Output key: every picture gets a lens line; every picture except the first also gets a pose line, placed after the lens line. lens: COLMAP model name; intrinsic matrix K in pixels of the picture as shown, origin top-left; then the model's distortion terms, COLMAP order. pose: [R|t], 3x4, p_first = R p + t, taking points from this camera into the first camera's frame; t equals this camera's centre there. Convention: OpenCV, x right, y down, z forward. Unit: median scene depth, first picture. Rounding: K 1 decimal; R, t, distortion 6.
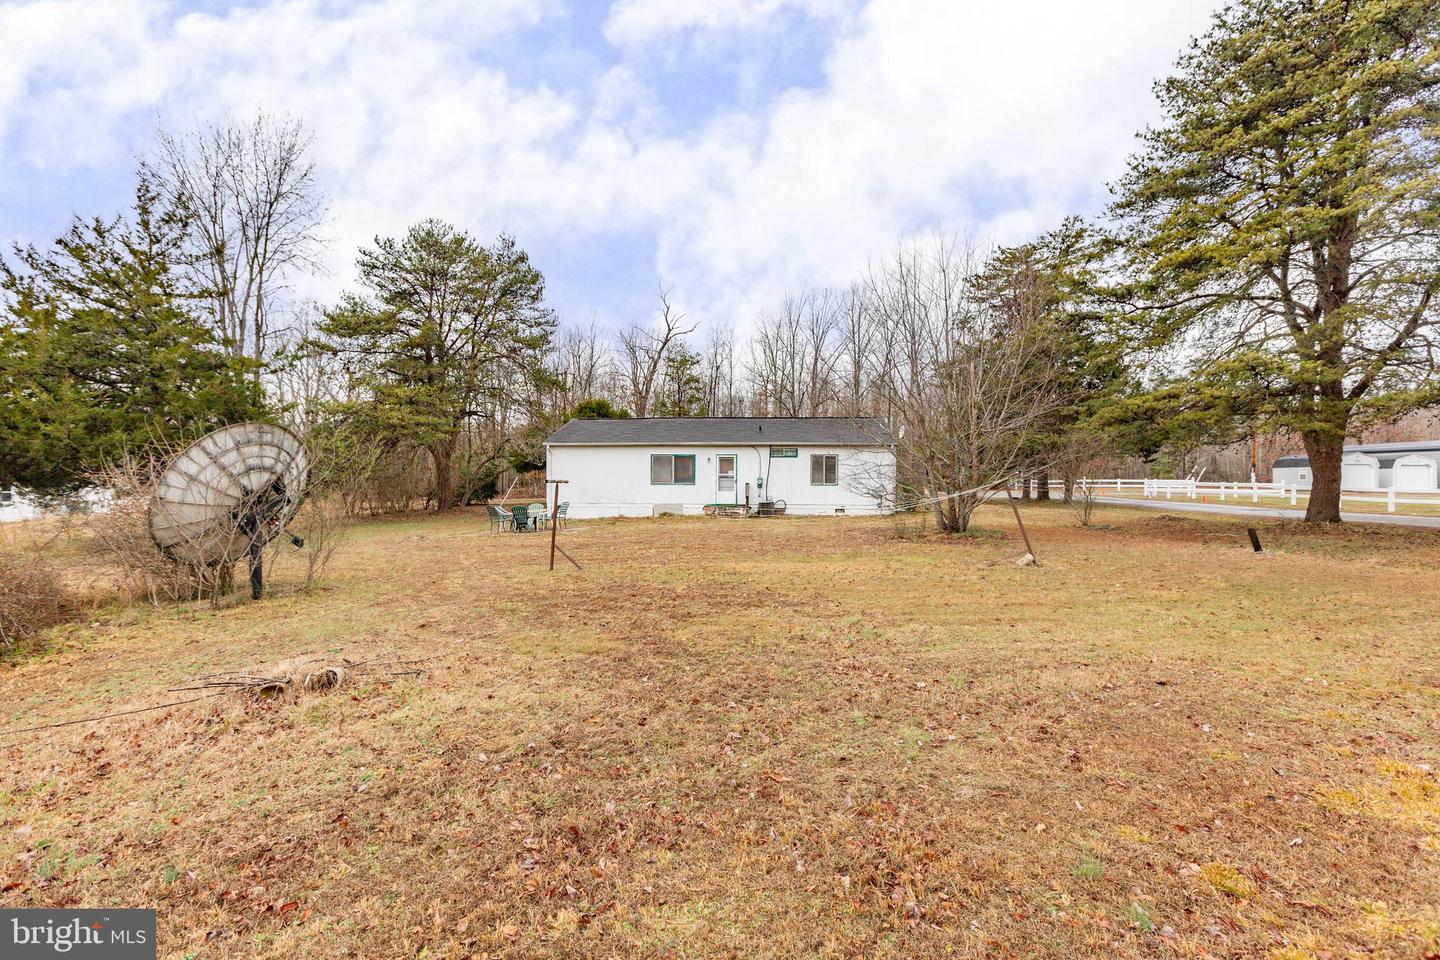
lens RADIAL K [[654.1, 0, 720.0], [0, 654.1, 480.0], [0, 0, 1]] dist [0.001128, 0.000285]
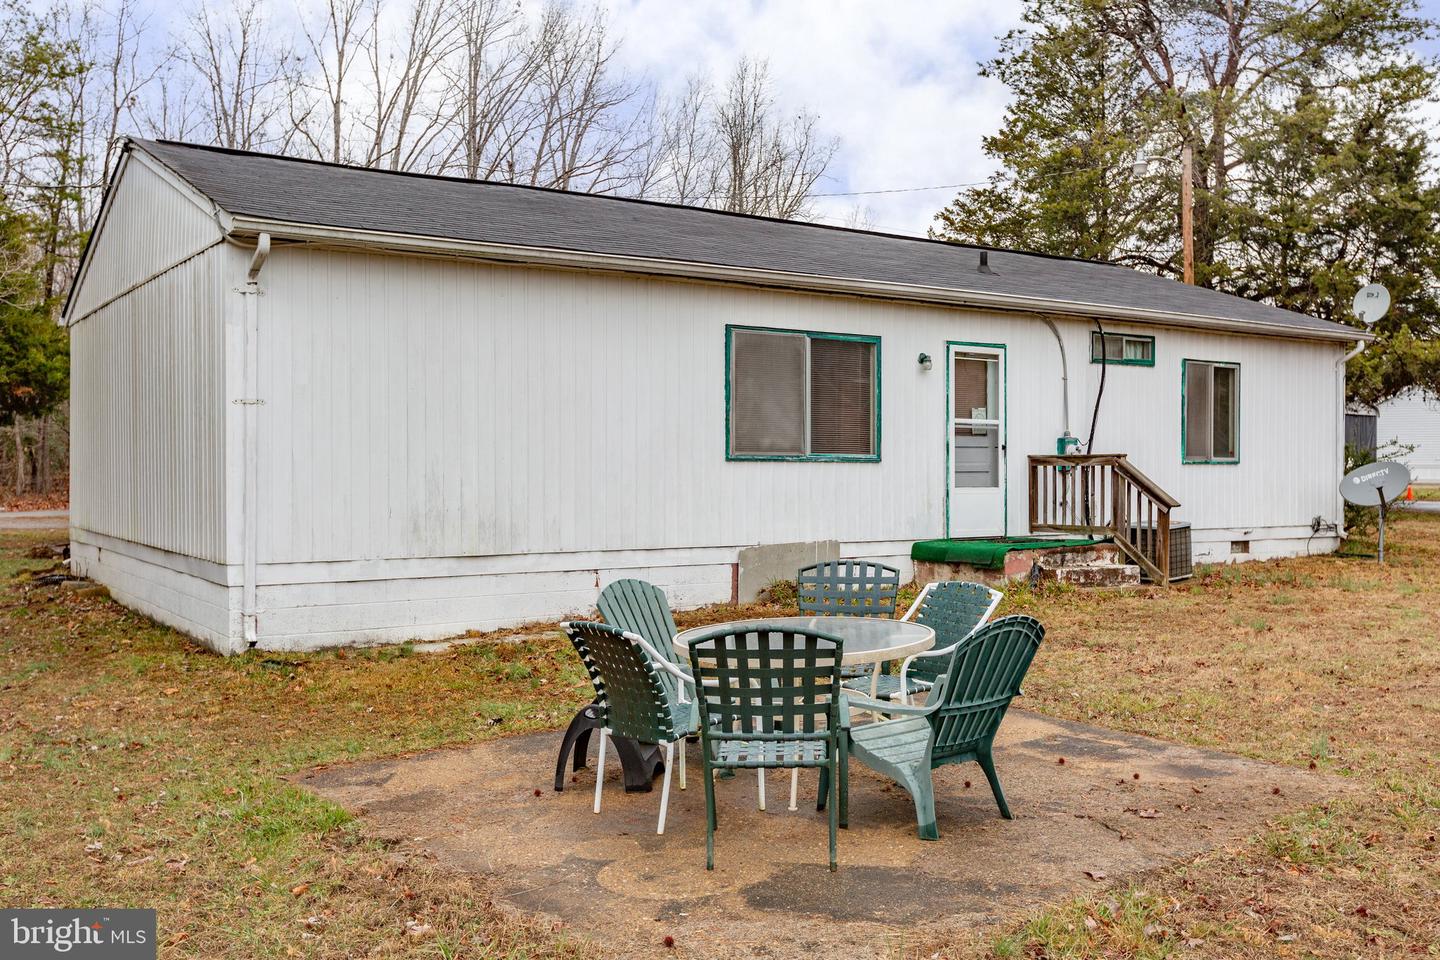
lens RADIAL K [[1341.6, 0, 720.0], [0, 1341.6, 480.0], [0, 0, 1]] dist [-0.000351, -0.022245]
pose [[0.800259, -0.006725, 0.599617, -0.388341], [-0.000442, 0.999930, 0.011804, 0.008432], [-0.599655, -0.009711, 0.800200, 0.641924]]
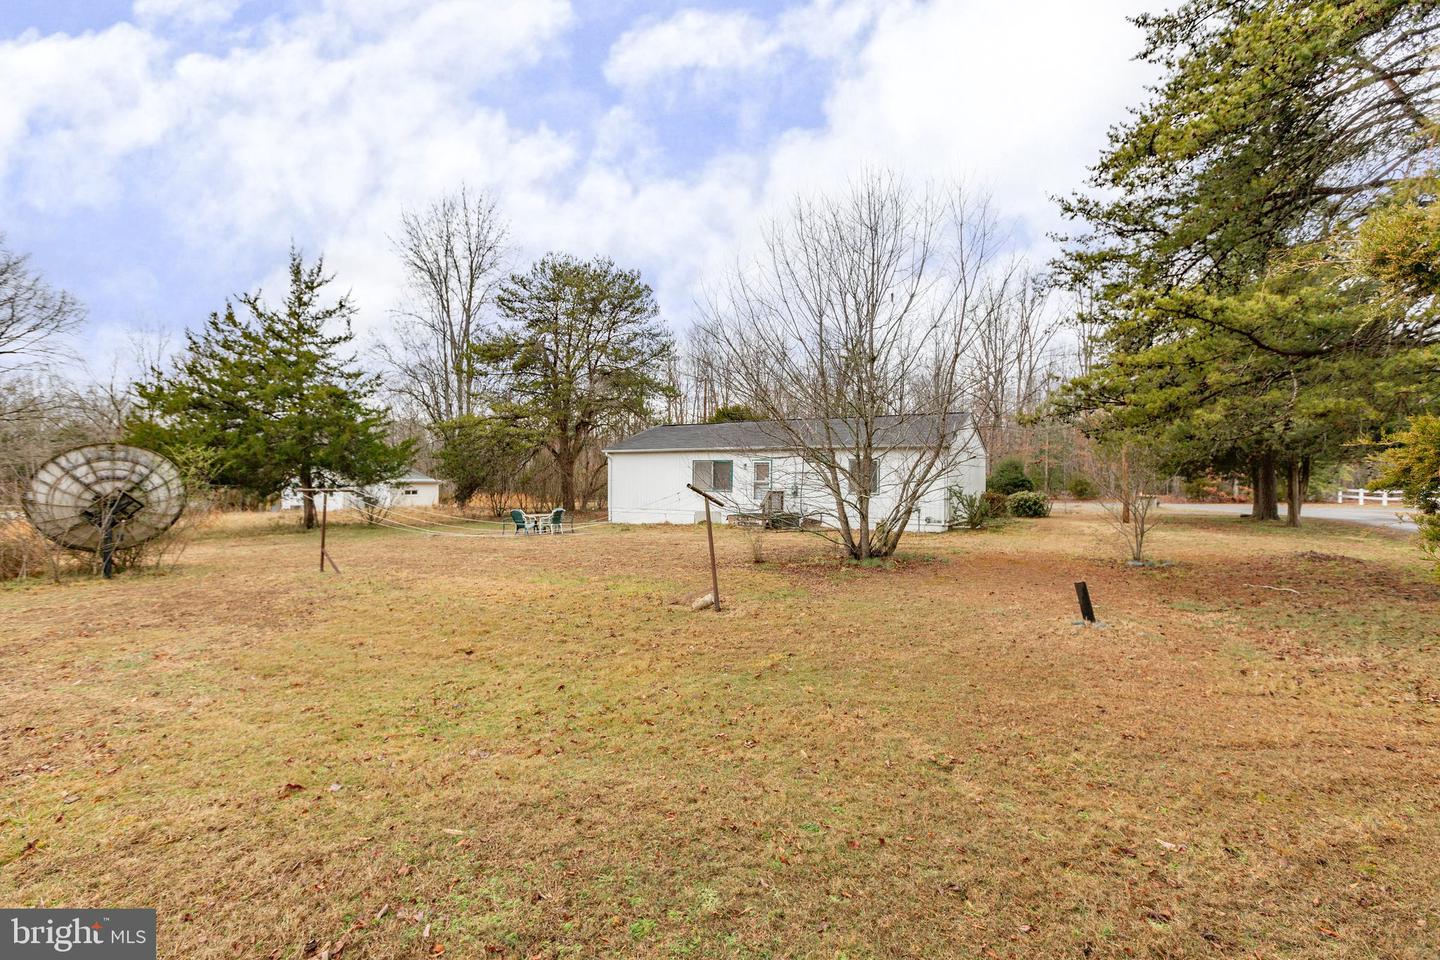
lens RADIAL K [[654.1, 0, 720.0], [0, 654.1, 480.0], [0, 0, 1]] dist [0.001128, 0.000285]
pose [[0.892097, 0.005168, -0.451814, 0.378061], [-0.007070, 0.999972, -0.002522, -0.007720], [0.451788, 0.005444, 0.892109, 0.146680]]
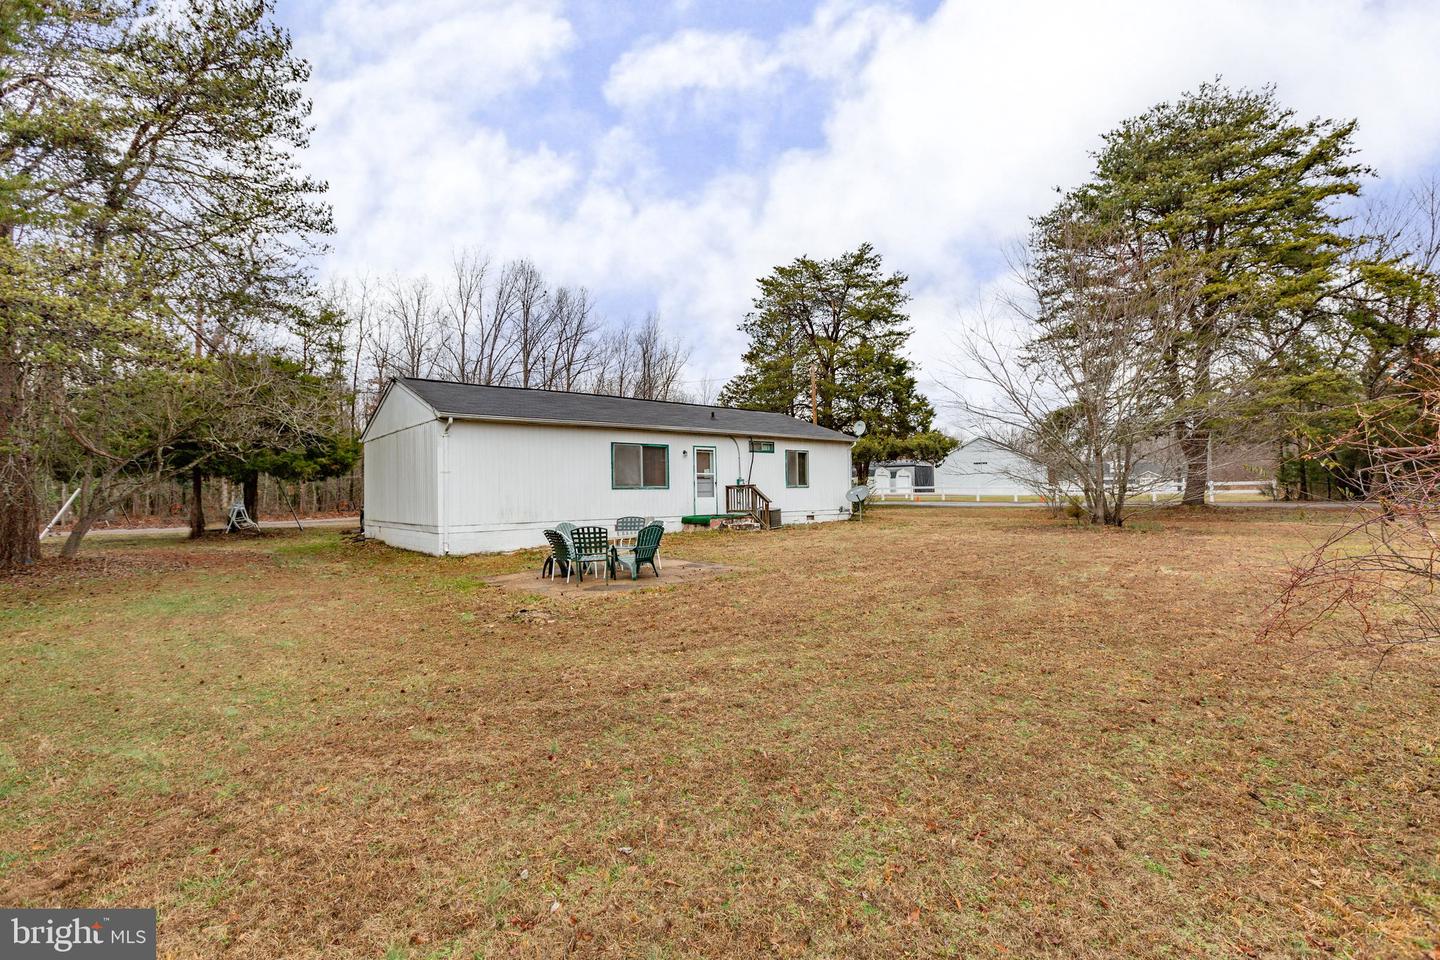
lens RADIAL K [[654.1, 0, 720.0], [0, 654.1, 480.0], [0, 0, 1]] dist [0.001128, 0.000285]
pose [[0.735800, -0.000982, 0.677198, -0.472830], [0.018573, 0.999652, -0.018731, 0.012272], [-0.676944, 0.026360, 0.735563, 0.456305]]
